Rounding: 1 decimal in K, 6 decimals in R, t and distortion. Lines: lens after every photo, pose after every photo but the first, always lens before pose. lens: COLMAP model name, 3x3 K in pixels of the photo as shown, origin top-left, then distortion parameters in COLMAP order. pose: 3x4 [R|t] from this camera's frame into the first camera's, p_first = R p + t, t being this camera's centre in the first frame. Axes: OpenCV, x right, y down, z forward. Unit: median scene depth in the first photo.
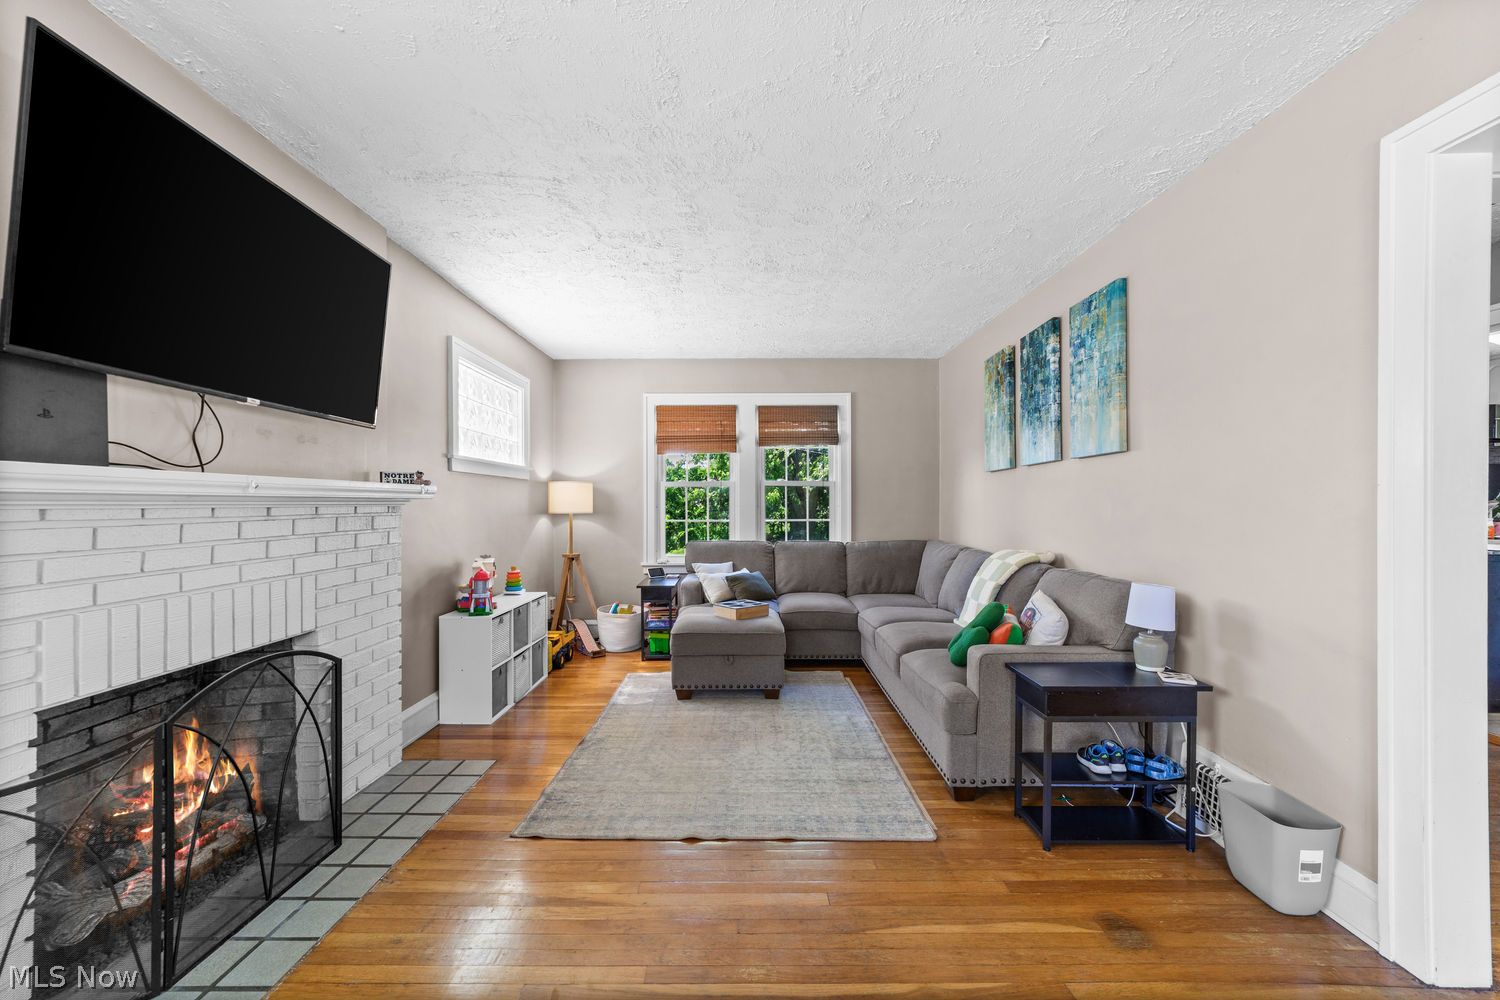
lens RADIAL K [[584.6, 0, 756.3], [0, 584.6, 502.3], [0, 0, 1]] dist [-0.012688, 0.004578]
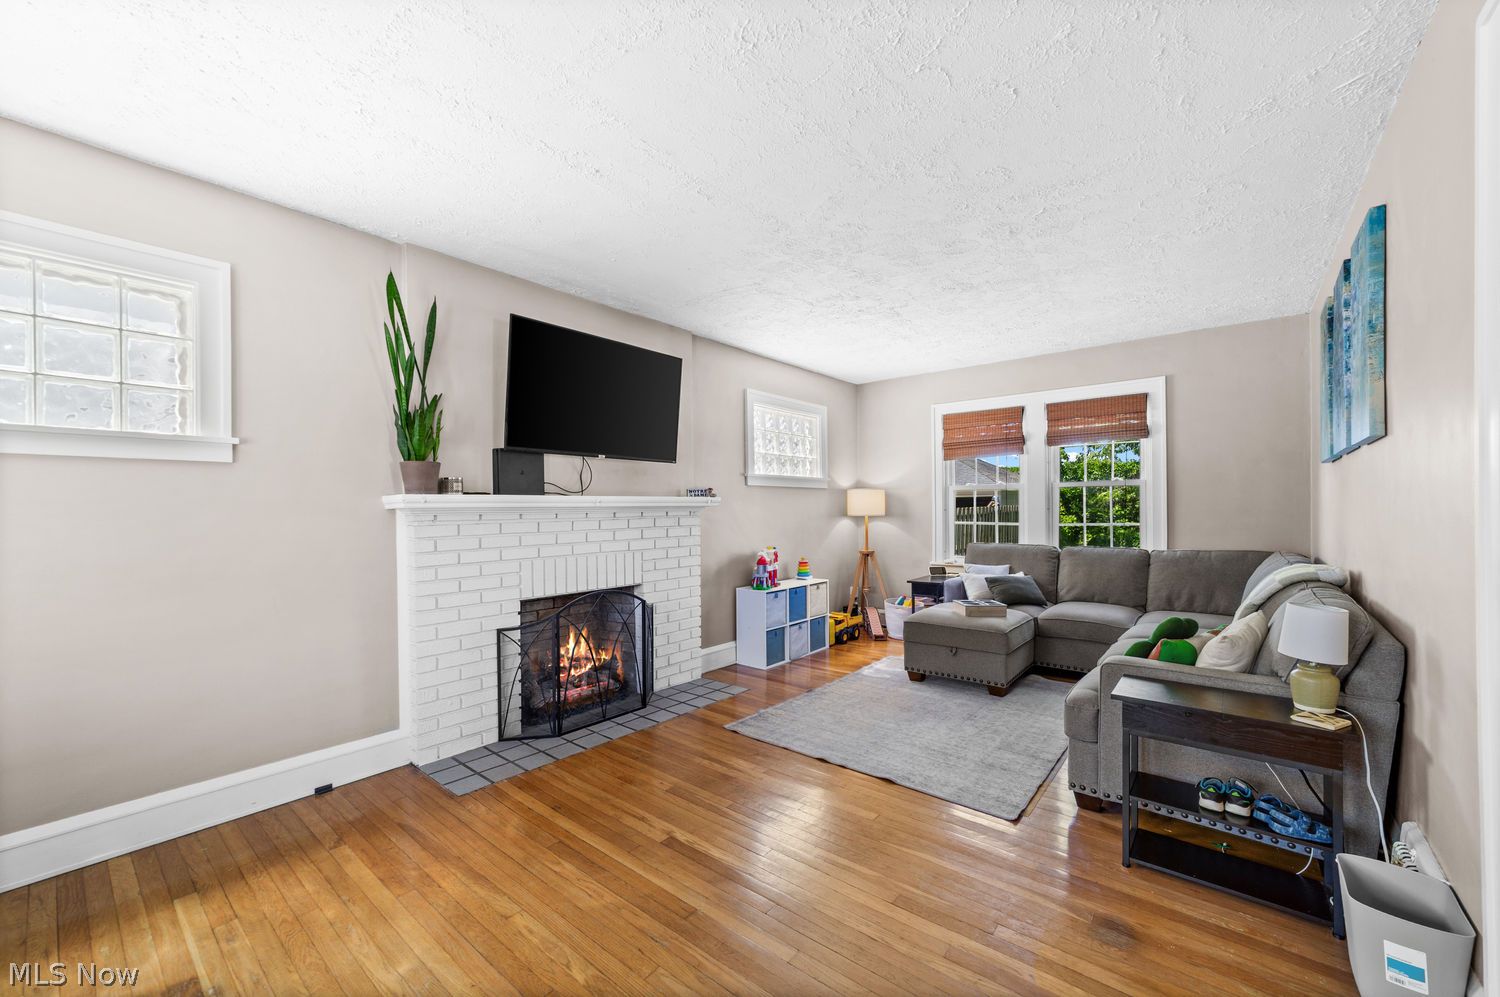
lens RADIAL K [[584.6, 0, 736.8], [0, 584.6, 506.8], [0, 0, 1]] dist [-0.012688, 0.004578]
pose [[0.762759, -0.007556, -0.646639, 0.409322], [0.010222, 0.999948, 0.000373, -0.003940], [0.646602, -0.006895, 0.762796, -0.097745]]
